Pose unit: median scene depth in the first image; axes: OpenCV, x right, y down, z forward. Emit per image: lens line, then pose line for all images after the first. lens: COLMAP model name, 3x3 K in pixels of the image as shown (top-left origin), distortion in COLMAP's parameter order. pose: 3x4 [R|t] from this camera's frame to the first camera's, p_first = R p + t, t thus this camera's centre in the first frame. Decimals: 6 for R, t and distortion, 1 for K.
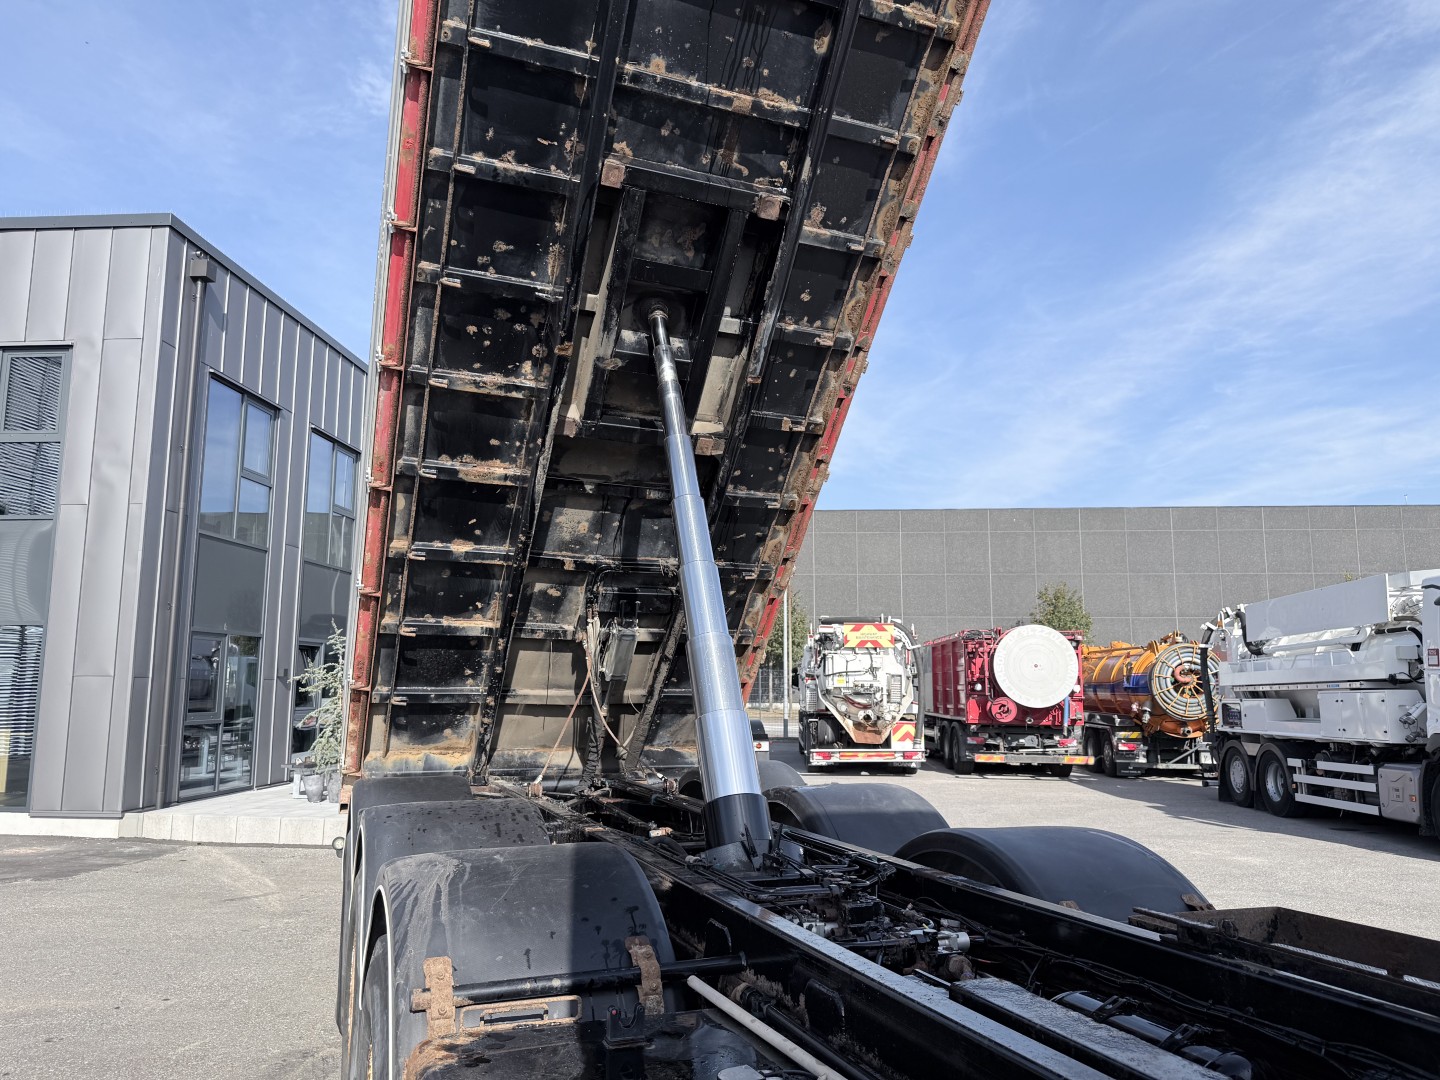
lens RADIAL K [[1008.4, 0, 691.3], [0, 1008.4, 533.5], [0, 0, 1]] dist [0.046427, -0.041420]
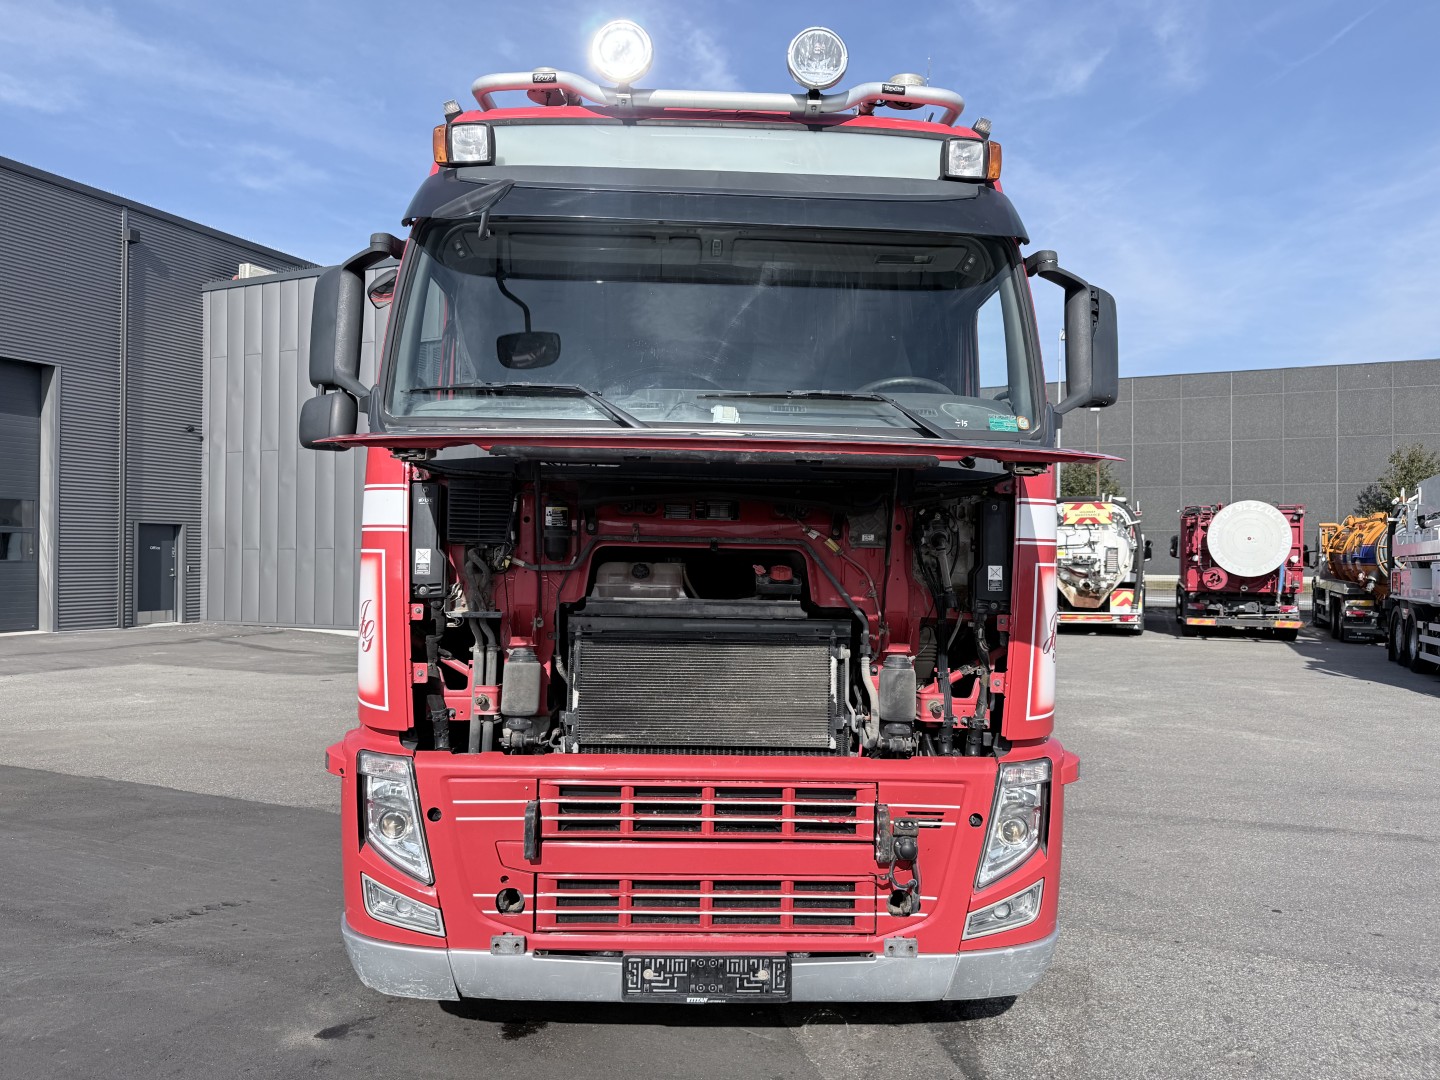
lens RADIAL K [[1008.4, 0, 717.6], [0, 1008.4, 536.1], [0, 0, 1]] dist [0.046427, -0.041420]
pose [[0.946994, -0.007773, -0.321156, 0.147602], [0.049601, 0.991257, 0.122268, -0.031925], [0.317398, -0.131717, 0.939100, -0.192224]]
